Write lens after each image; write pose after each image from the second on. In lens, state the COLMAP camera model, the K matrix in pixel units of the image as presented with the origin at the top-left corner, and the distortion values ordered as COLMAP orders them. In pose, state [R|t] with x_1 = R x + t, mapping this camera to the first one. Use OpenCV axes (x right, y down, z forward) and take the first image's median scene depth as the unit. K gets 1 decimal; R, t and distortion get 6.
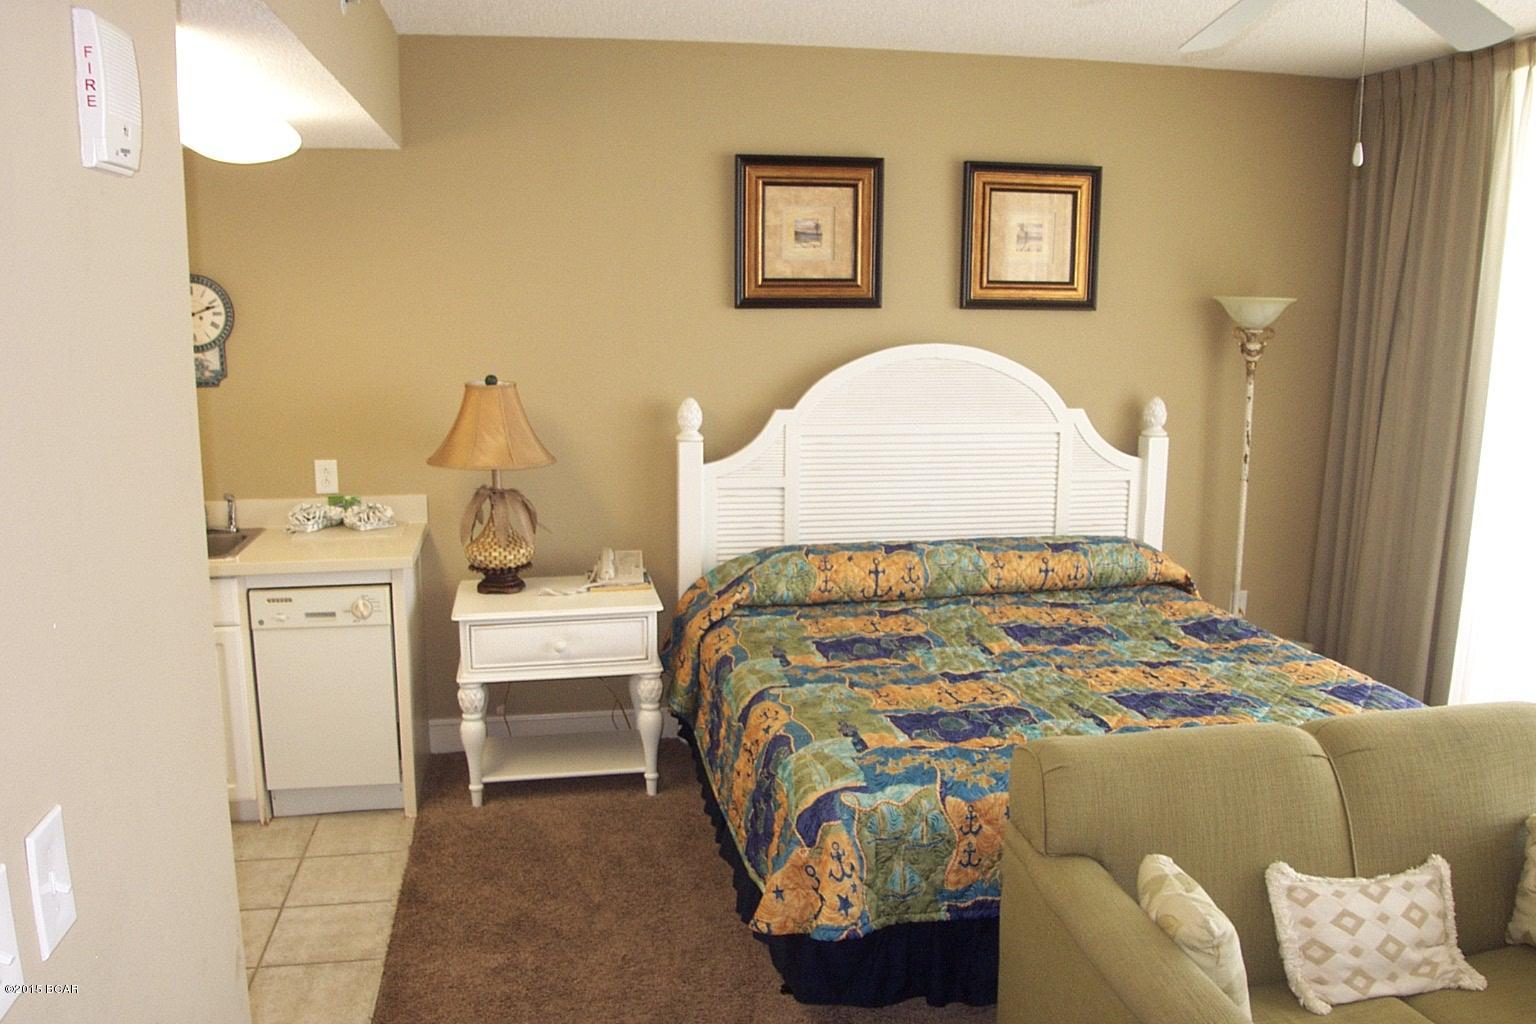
lens RADIAL K [[1240.7, 0, 783.4], [0, 1240.7, 521.1], [0, 0, 1]] dist [-0.117386, 0.065882]
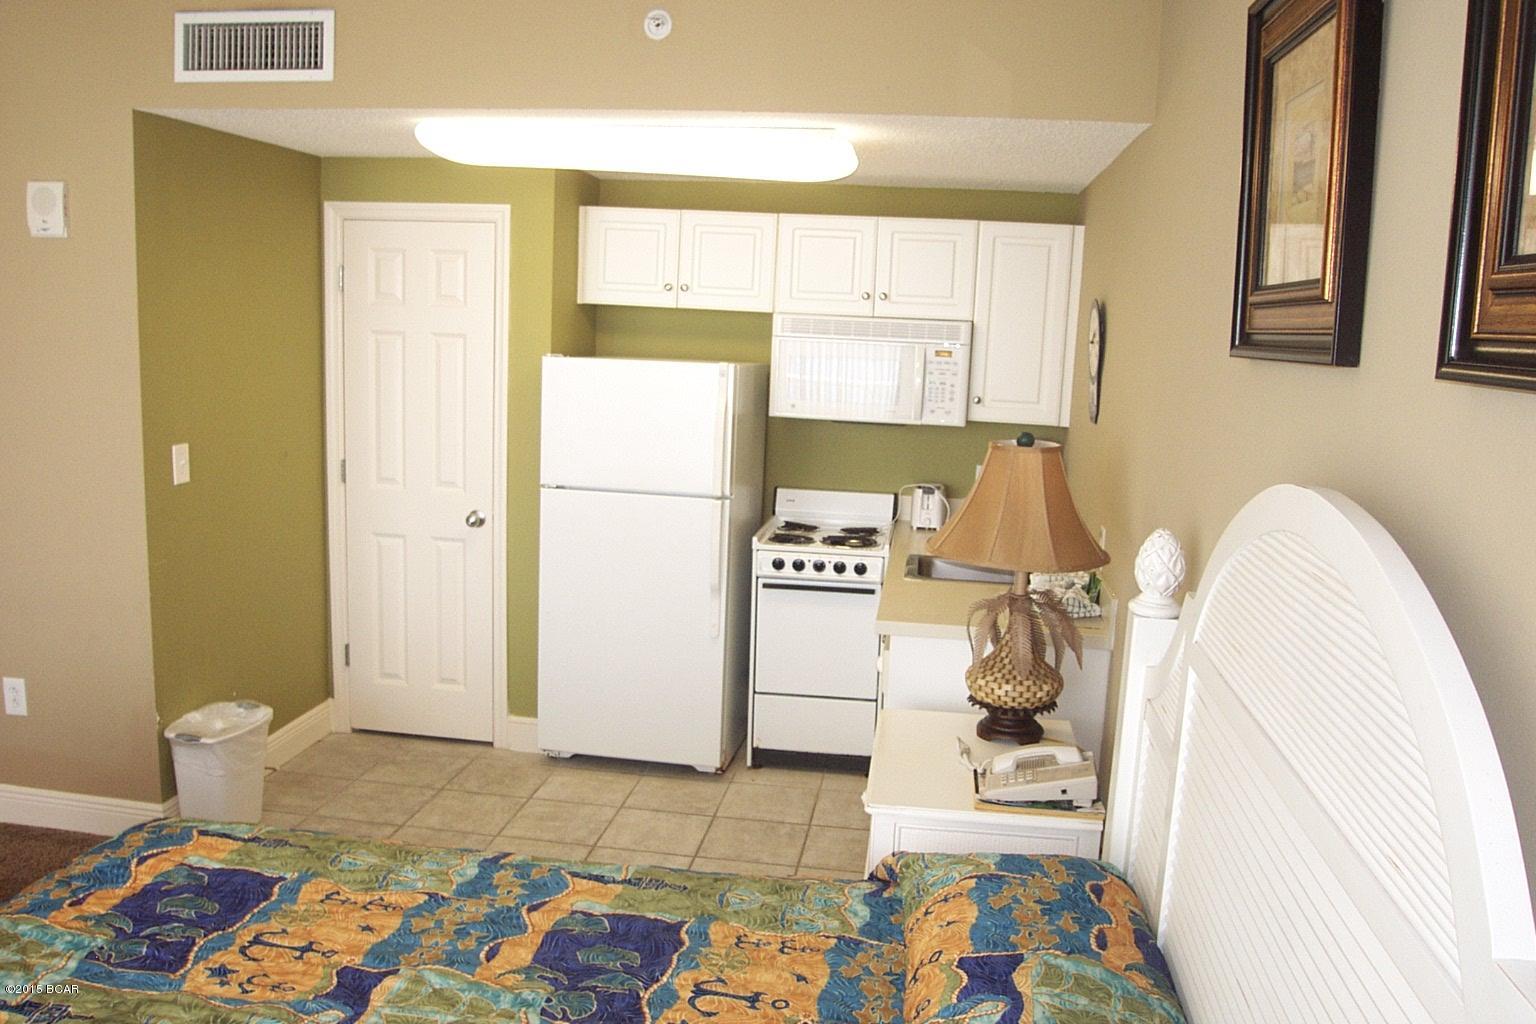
lens RADIAL K [[1240.7, 0, 790.3], [0, 1240.7, 518.0], [0, 0, 1]] dist [-0.117386, 0.065882]
pose [[-0.311391, 0.136541, -0.940421, 0.445537], [-0.215018, 0.953834, 0.209685, -0.178924], [0.925636, 0.267501, -0.267657, 1.009603]]
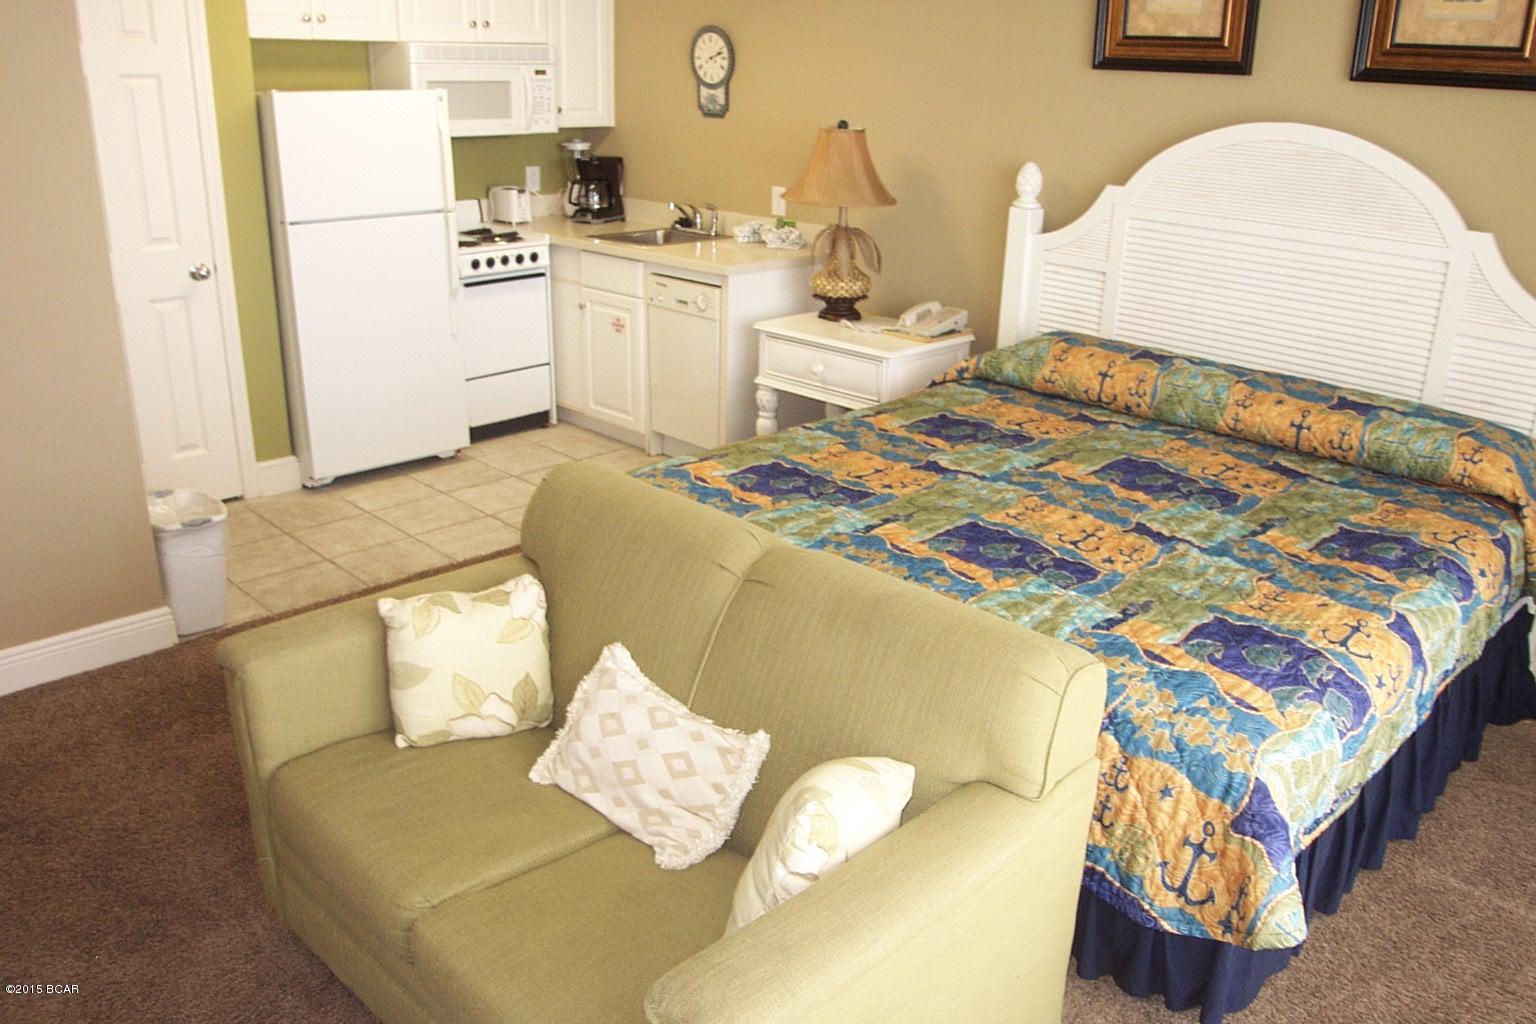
lens RADIAL K [[1240.7, 0, 789.1], [0, 1240.7, 519.1], [0, 0, 1]] dist [-0.117386, 0.065882]
pose [[0.565308, 0.299616, -0.768542, 0.640494], [-0.174252, 0.954052, 0.243765, -0.034877], [0.806265, -0.003882, 0.591542, 0.292508]]
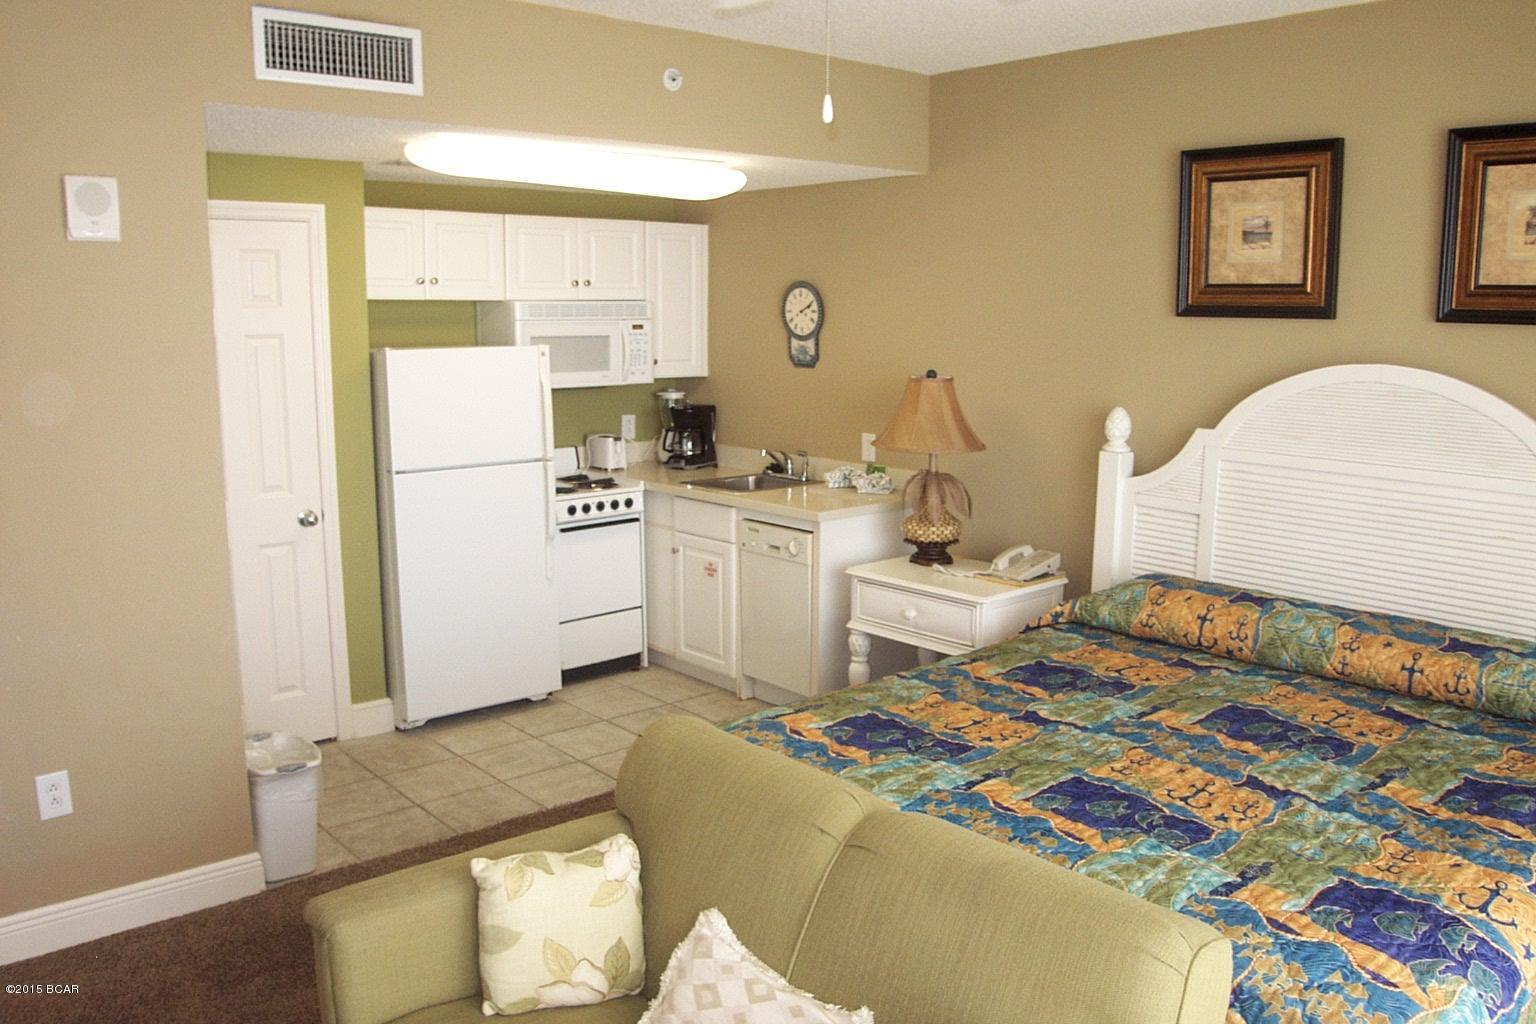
lens RADIAL K [[1240.7, 0, 788.9], [0, 1240.7, 517.6], [0, 0, 1]] dist [-0.117386, 0.065882]
pose [[0.510438, 0.144959, -0.847608, 0.631477], [-0.159811, 0.984509, 0.072132, -0.043394], [0.844934, 0.098638, 0.525697, 0.289370]]
